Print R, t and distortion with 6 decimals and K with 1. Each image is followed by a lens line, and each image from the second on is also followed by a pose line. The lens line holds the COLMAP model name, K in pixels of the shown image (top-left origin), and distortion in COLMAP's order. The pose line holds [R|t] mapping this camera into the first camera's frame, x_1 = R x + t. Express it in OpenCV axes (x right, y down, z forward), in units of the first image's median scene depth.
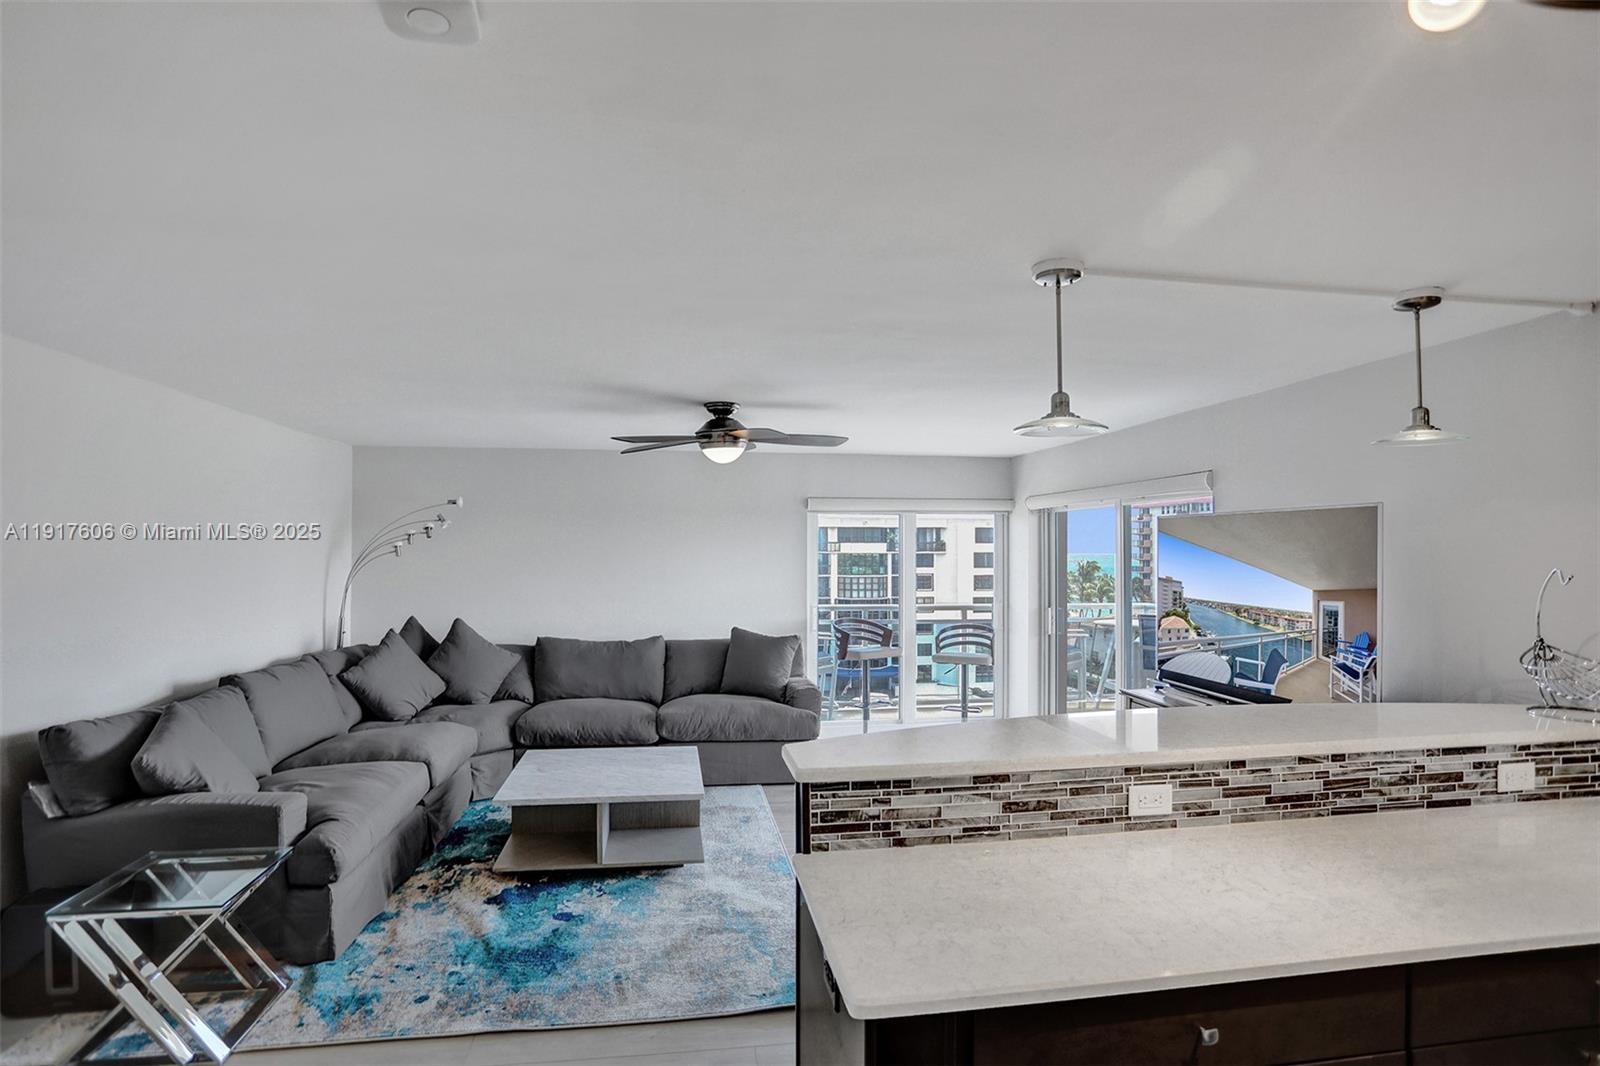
lens RADIAL K [[829.0, 0, 798.3], [0, 829.0, 523.1], [0, 0, 1]] dist [-0.063525, 0.024540]
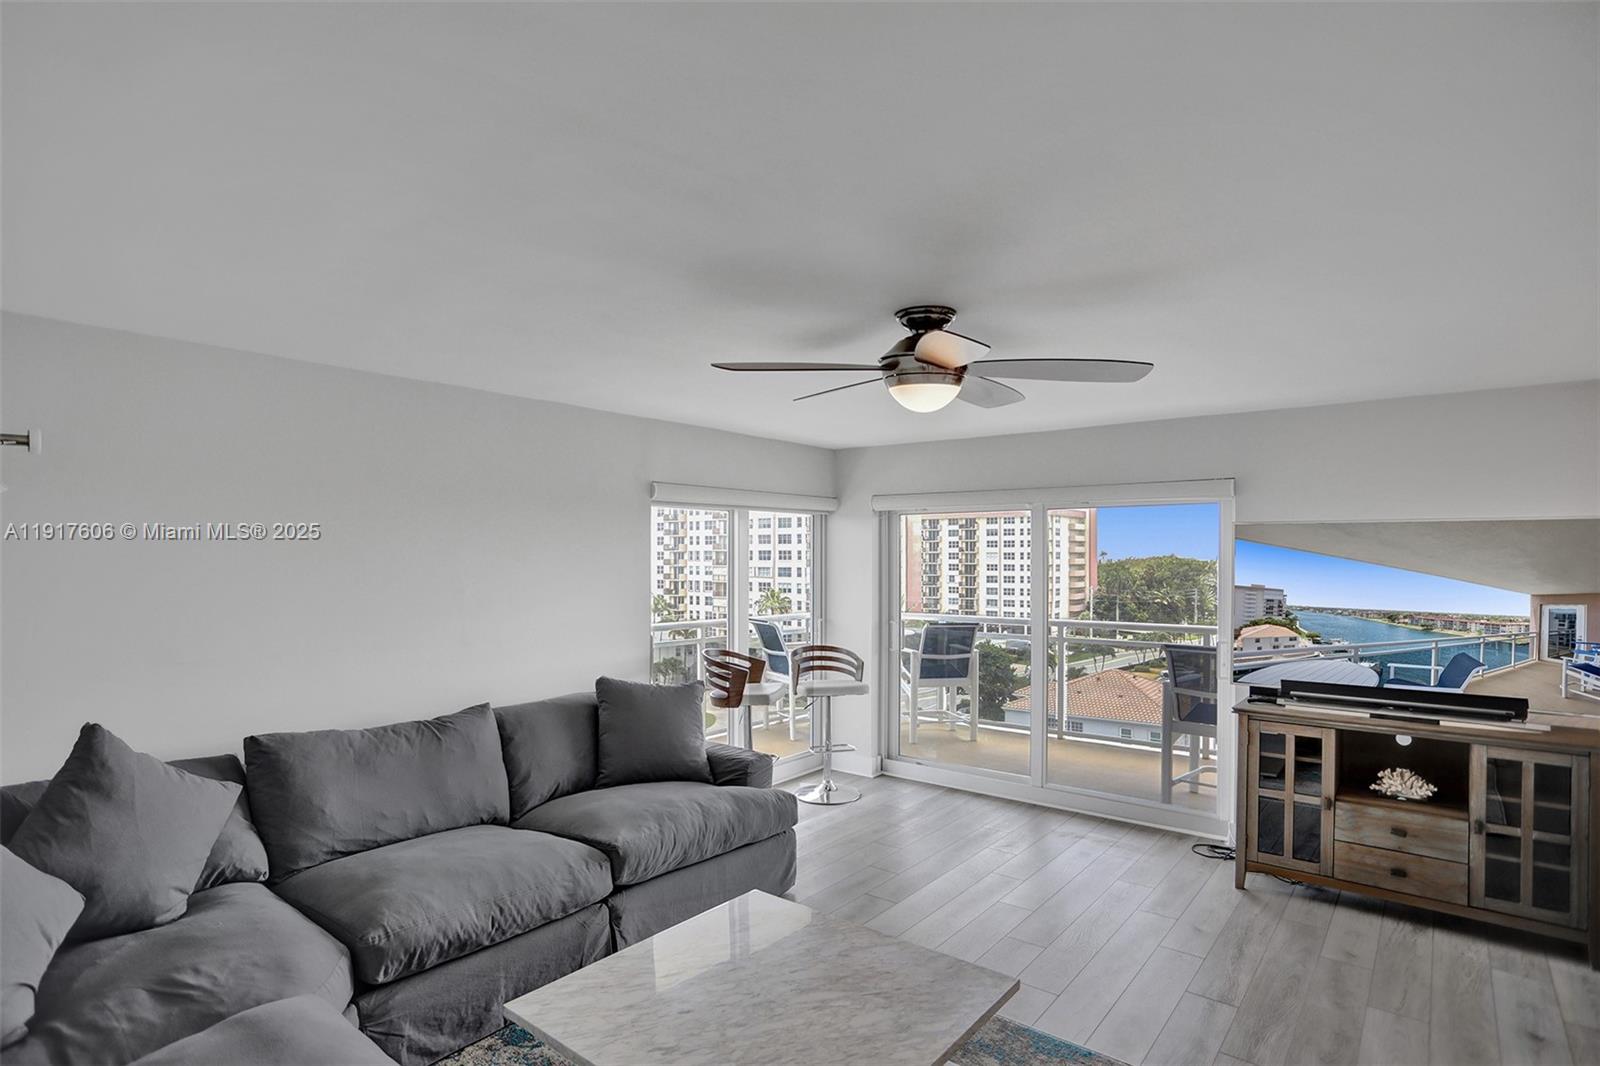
lens RADIAL K [[800.9, 0, 785.3], [0, 800.9, 553.0], [0, 0, 1]] dist [-0.053567, 0.020535]
pose [[0.747975, 0.003414, 0.663719, -0.646150], [-0.022631, 0.999537, 0.020362, 0.024859], [-0.663341, -0.030251, 0.747705, 0.760541]]
